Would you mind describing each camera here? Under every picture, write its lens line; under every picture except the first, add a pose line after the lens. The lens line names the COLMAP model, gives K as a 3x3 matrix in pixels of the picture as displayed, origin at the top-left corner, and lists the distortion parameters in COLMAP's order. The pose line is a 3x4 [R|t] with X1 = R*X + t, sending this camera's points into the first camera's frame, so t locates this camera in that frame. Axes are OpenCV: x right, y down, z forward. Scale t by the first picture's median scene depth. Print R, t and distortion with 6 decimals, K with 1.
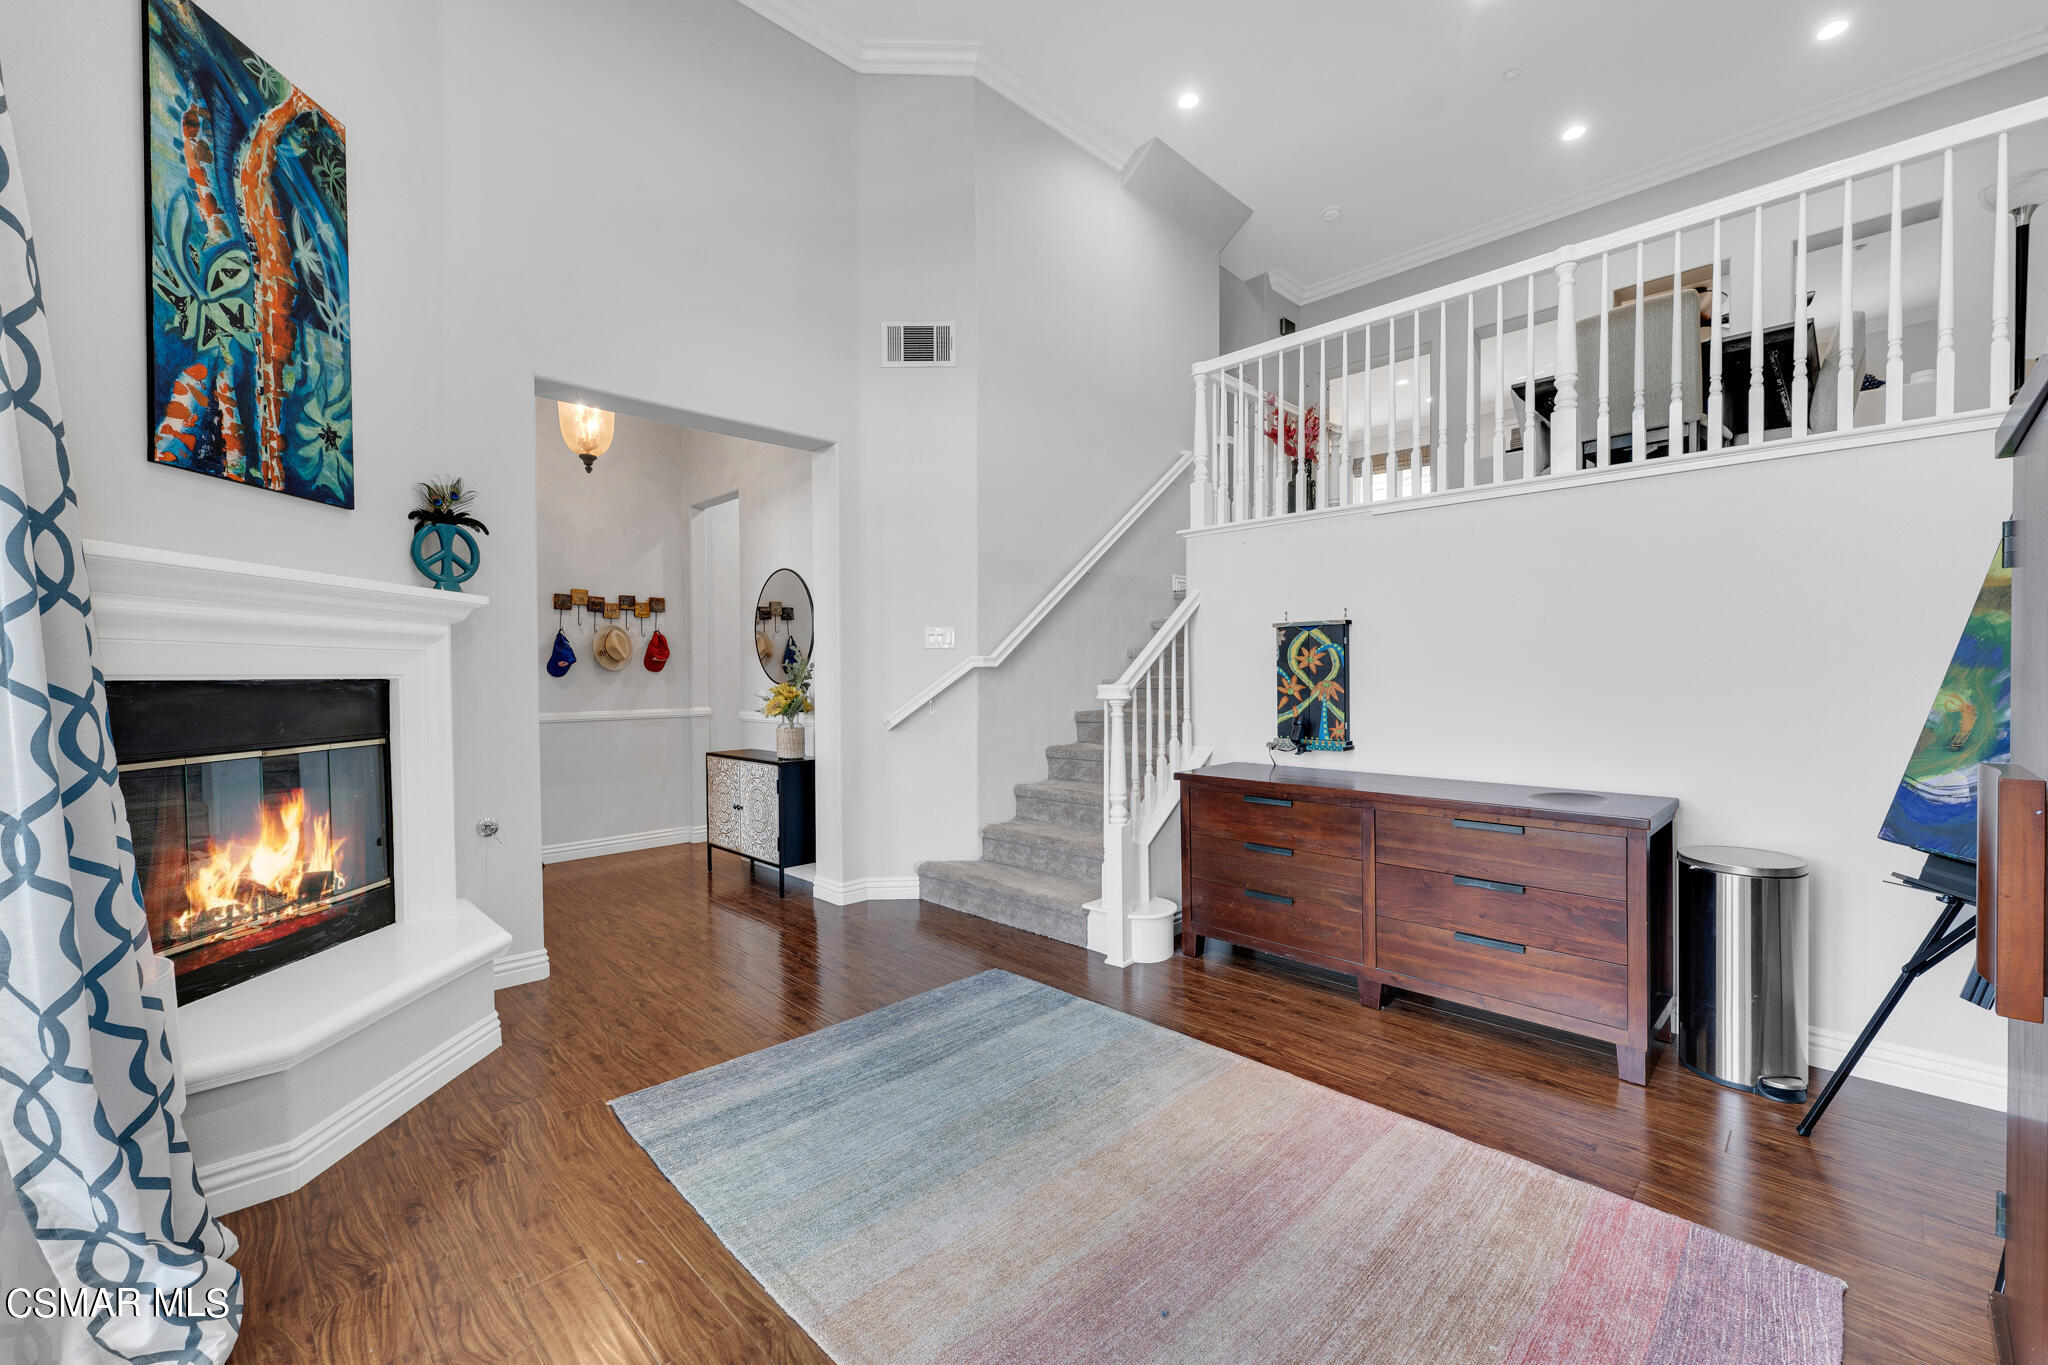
lens RADIAL K [[840.3, 0, 1031.4], [0, 840.3, 677.3], [0, 0, 1]] dist [0.009357, 0.000505]
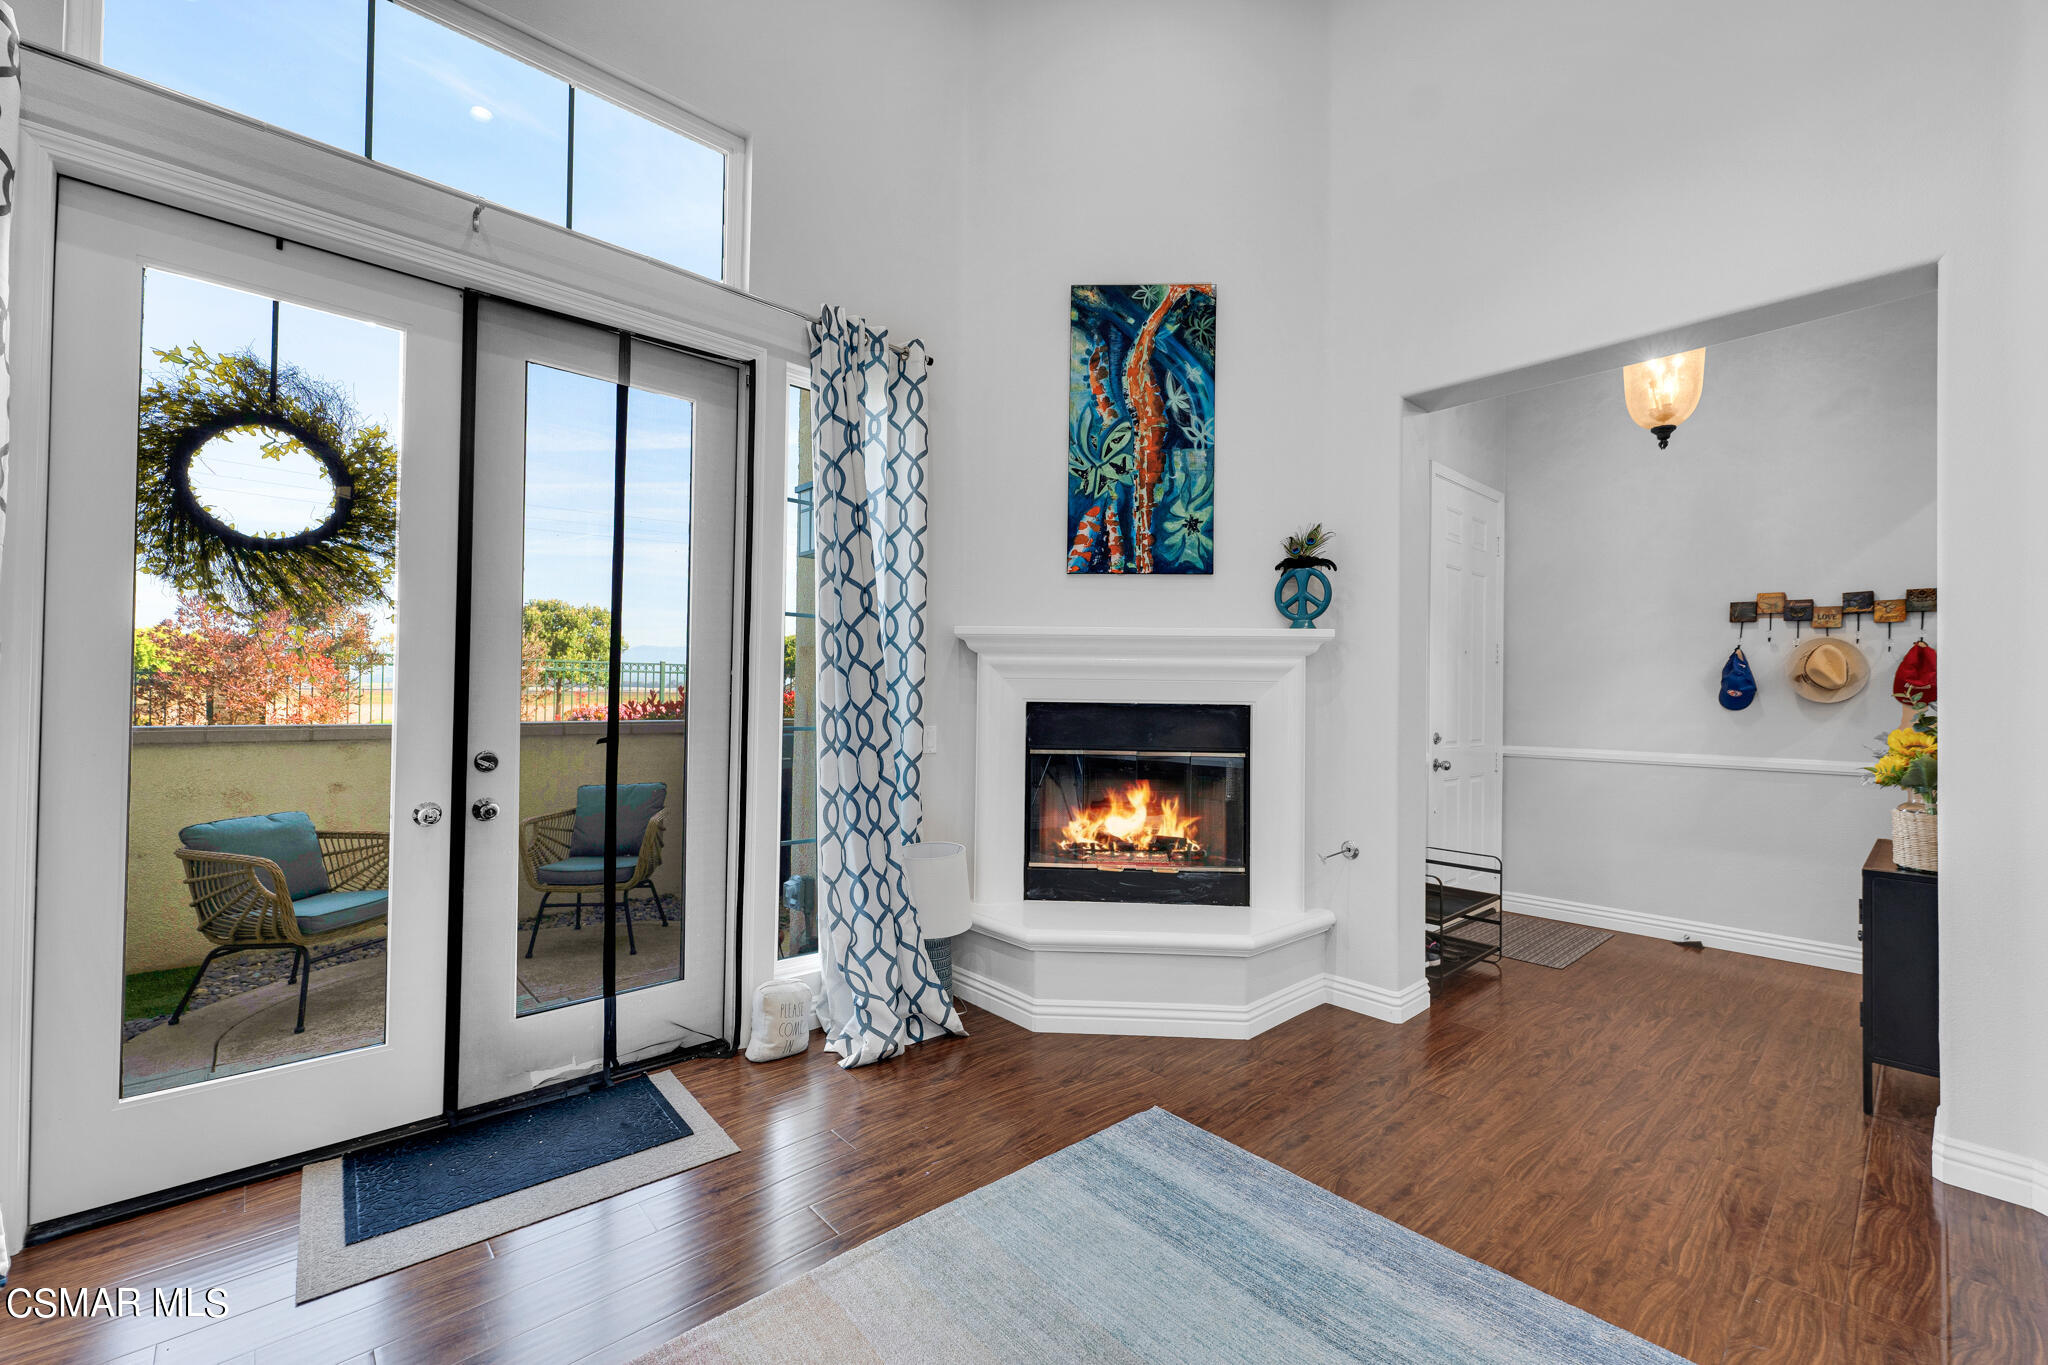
lens RADIAL K [[840.3, 0, 1017.0], [0, 840.3, 681.8], [0, 0, 1]] dist [0.009357, 0.000505]
pose [[-0.061409, -0.013126, -0.998026, 0.538153], [-0.017559, 0.999773, -0.012069, -0.012471], [0.997958, 0.016783, -0.061626, 0.834551]]
